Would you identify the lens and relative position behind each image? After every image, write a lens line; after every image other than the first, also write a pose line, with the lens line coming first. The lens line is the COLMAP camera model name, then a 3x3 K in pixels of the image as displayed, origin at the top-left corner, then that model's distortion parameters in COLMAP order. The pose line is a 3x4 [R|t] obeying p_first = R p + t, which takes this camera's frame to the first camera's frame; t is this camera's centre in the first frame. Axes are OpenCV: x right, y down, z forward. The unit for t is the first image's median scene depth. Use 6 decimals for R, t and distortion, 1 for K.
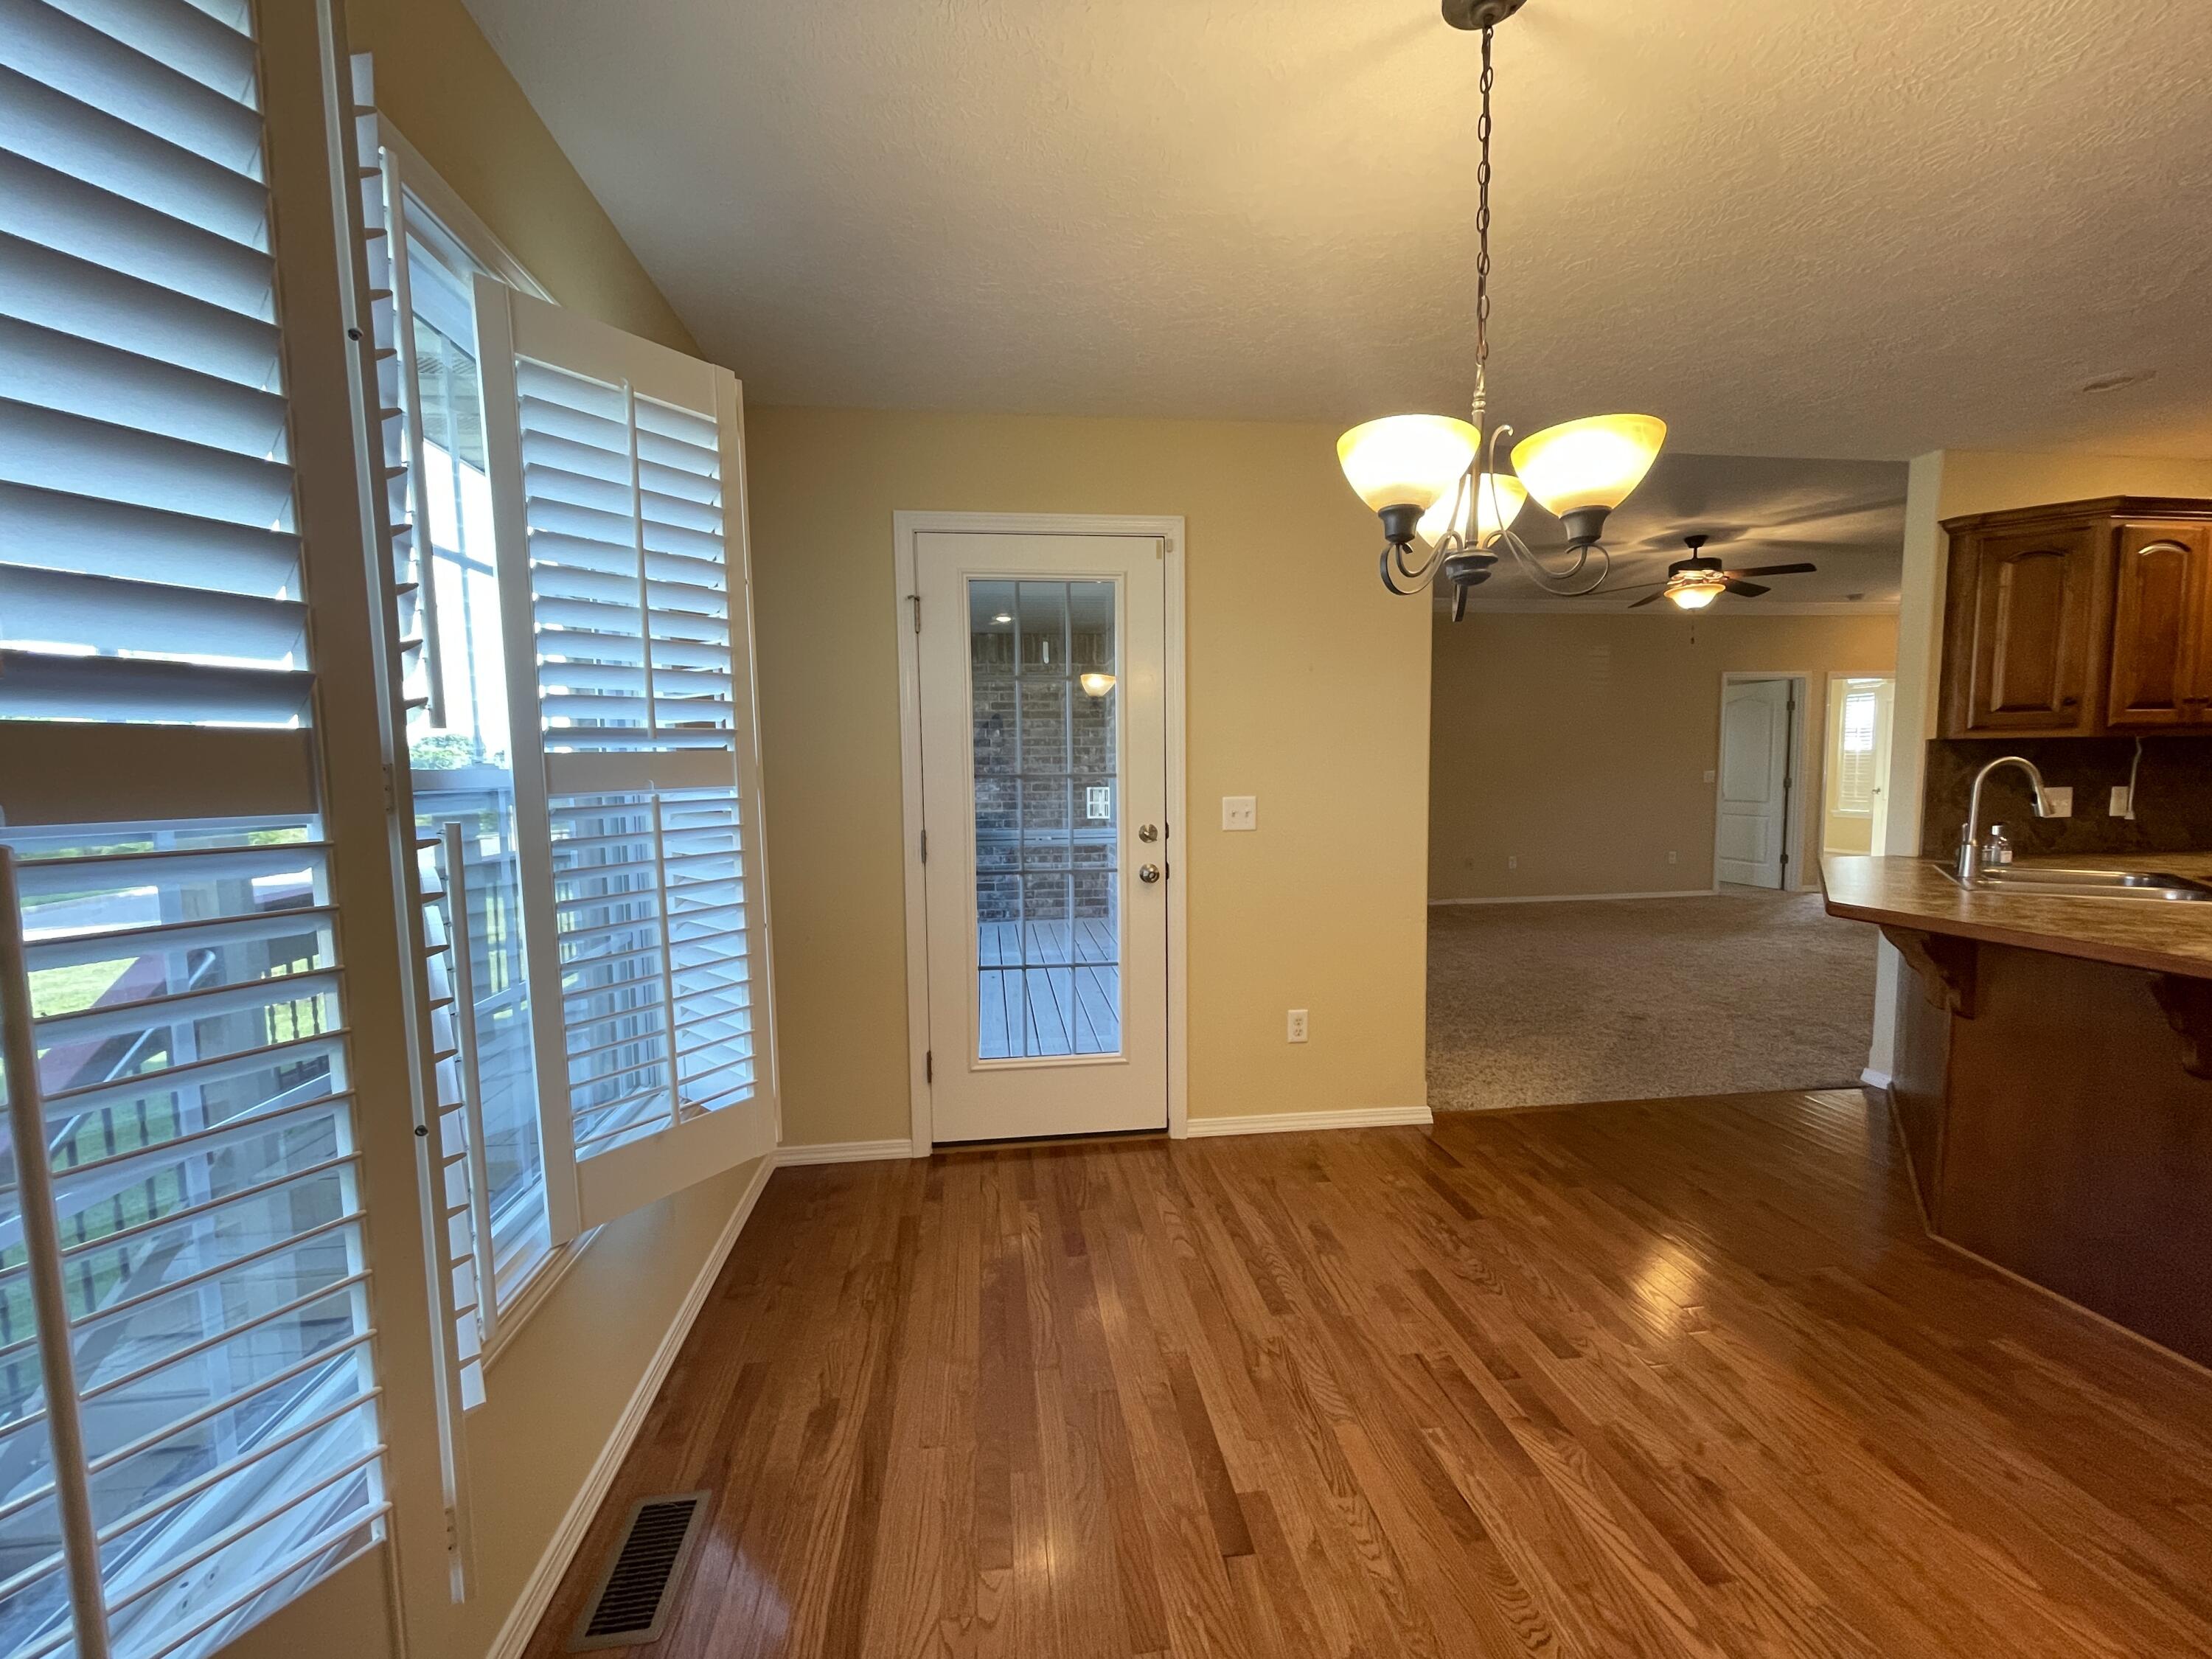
lens RADIAL K [[895.4, 0, 1095.3], [0, 895.4, 841.1], [0, 0, 1]] dist [-0.002864, 0.000720]
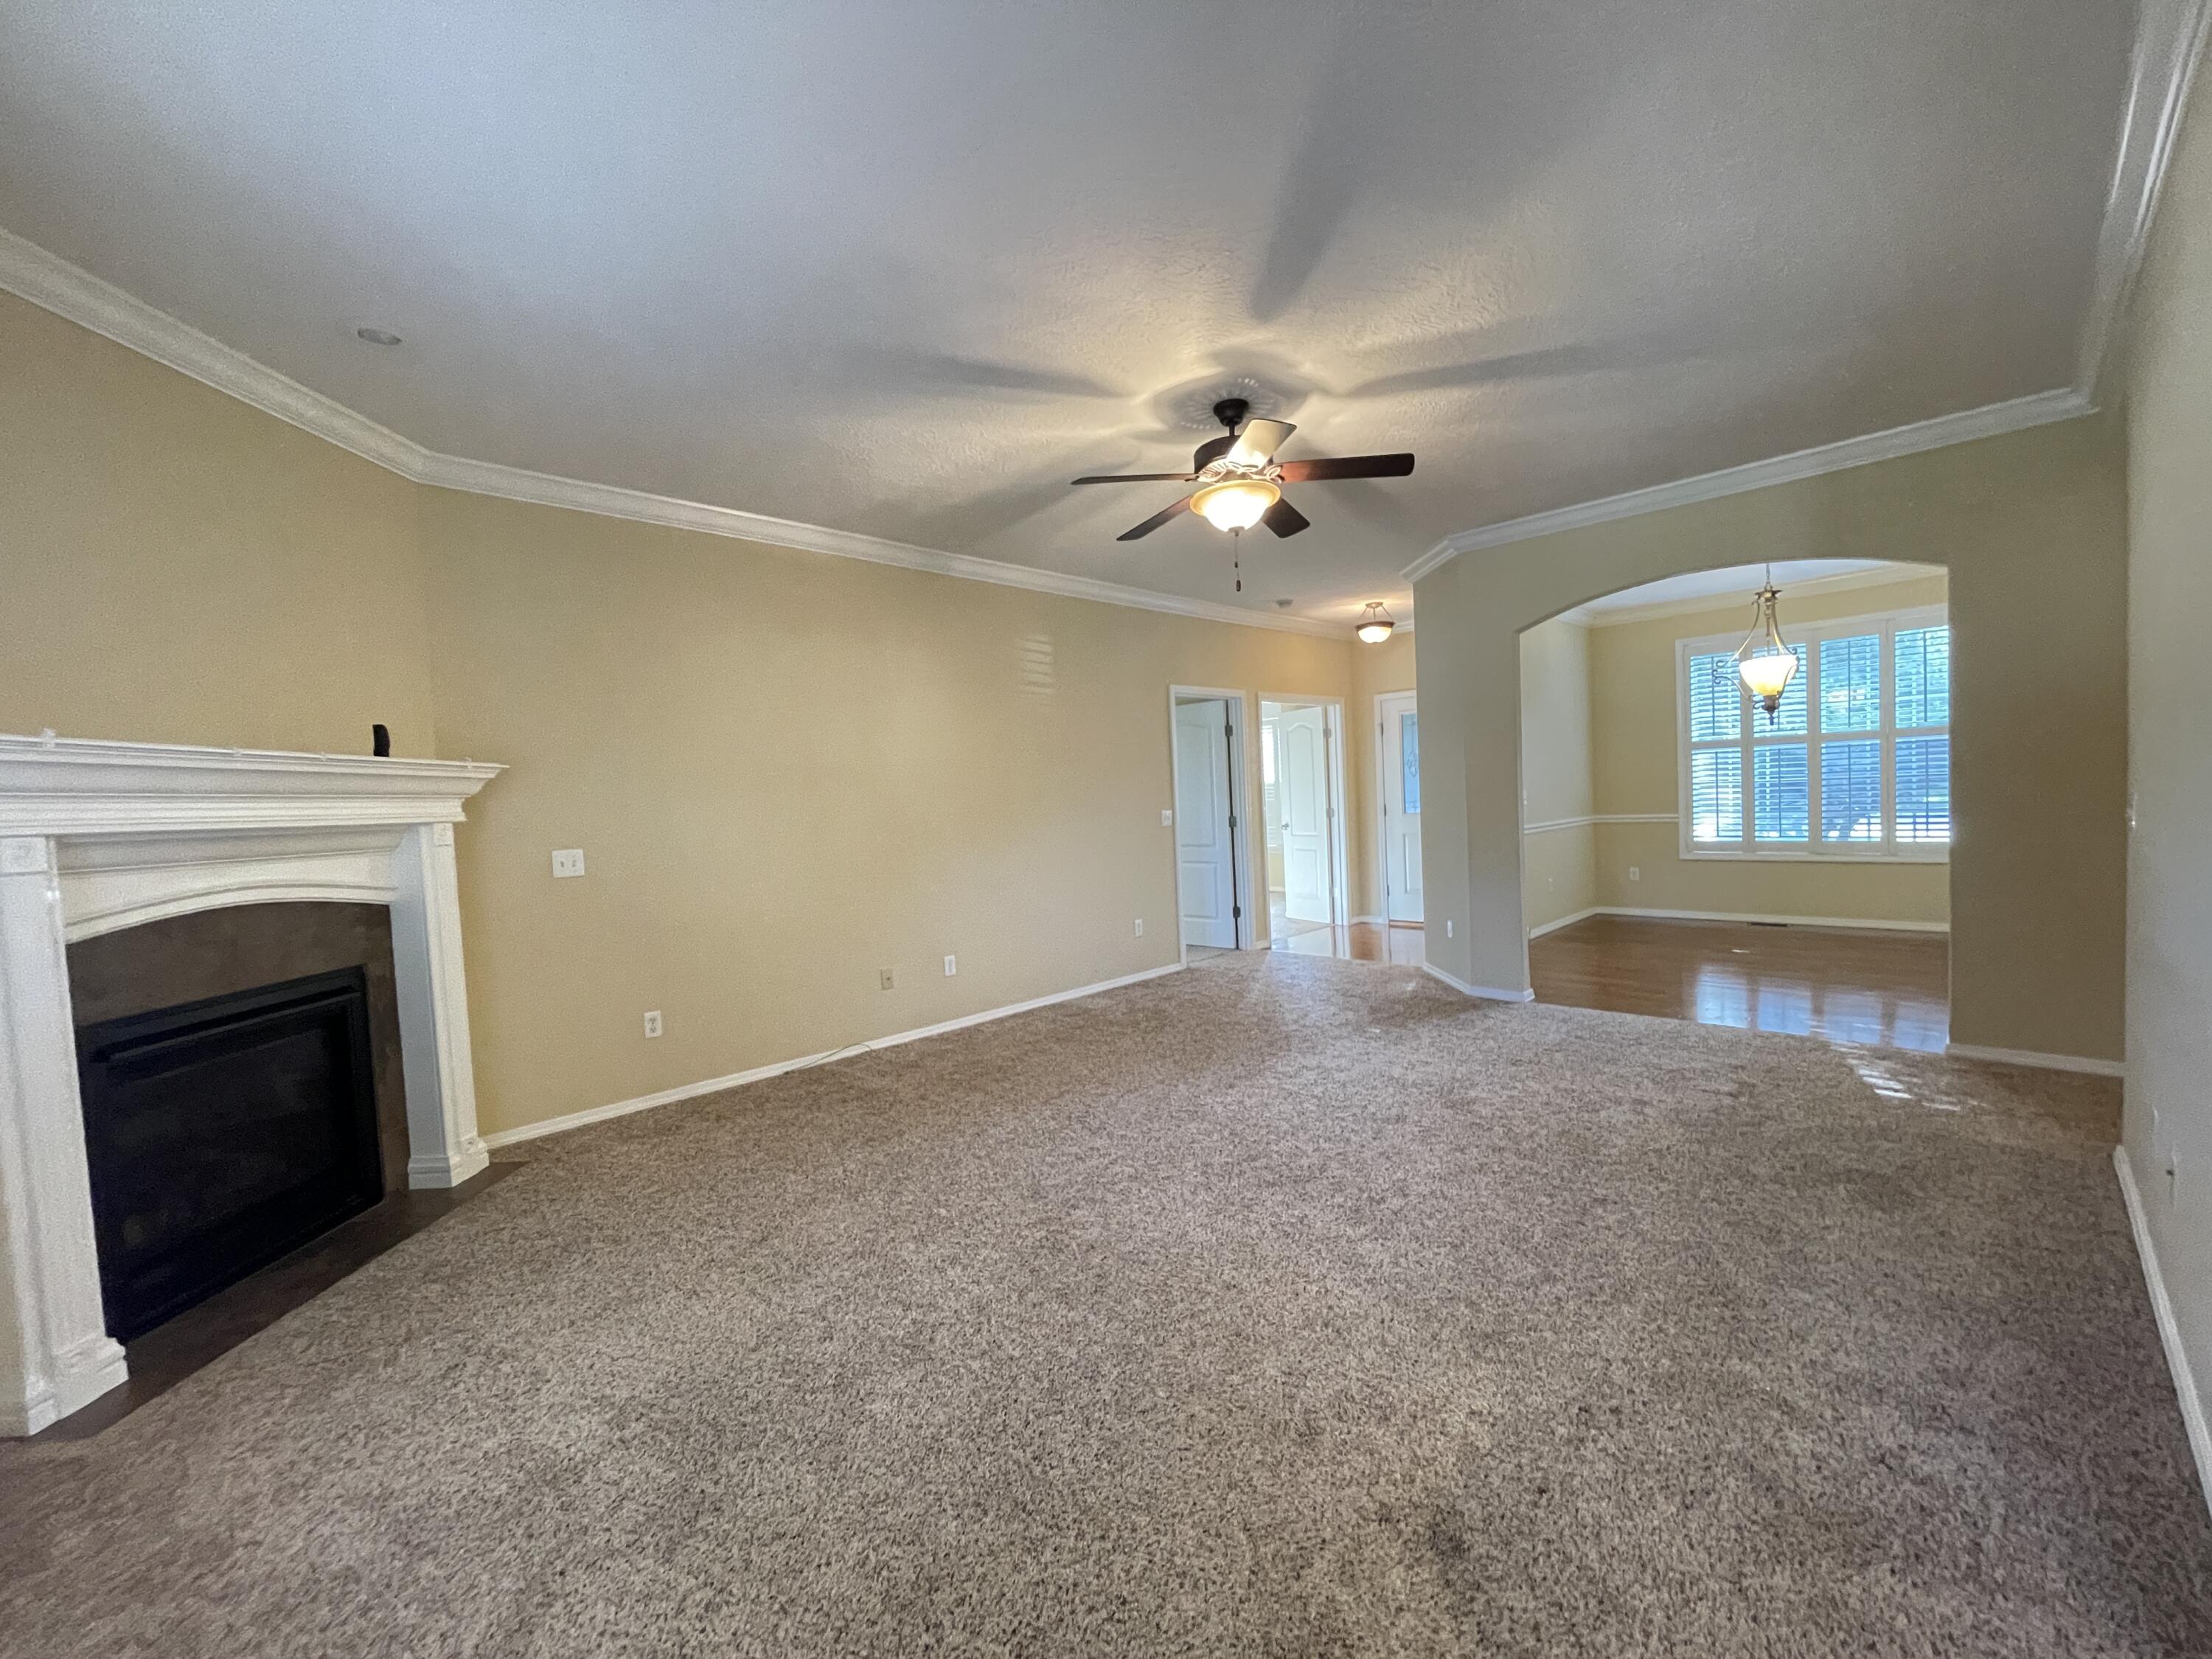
lens RADIAL K [[895.3, 0, 1101.2], [0, 895.3, 833.9], [0, 0, 1]] dist [-0.007277, 0.000081]
pose [[0.791422, -0.047852, 0.609394, 0.451087], [0.086700, 0.995640, -0.034416, -0.098525], [-0.605091, 0.080072, 0.792120, 1.134263]]
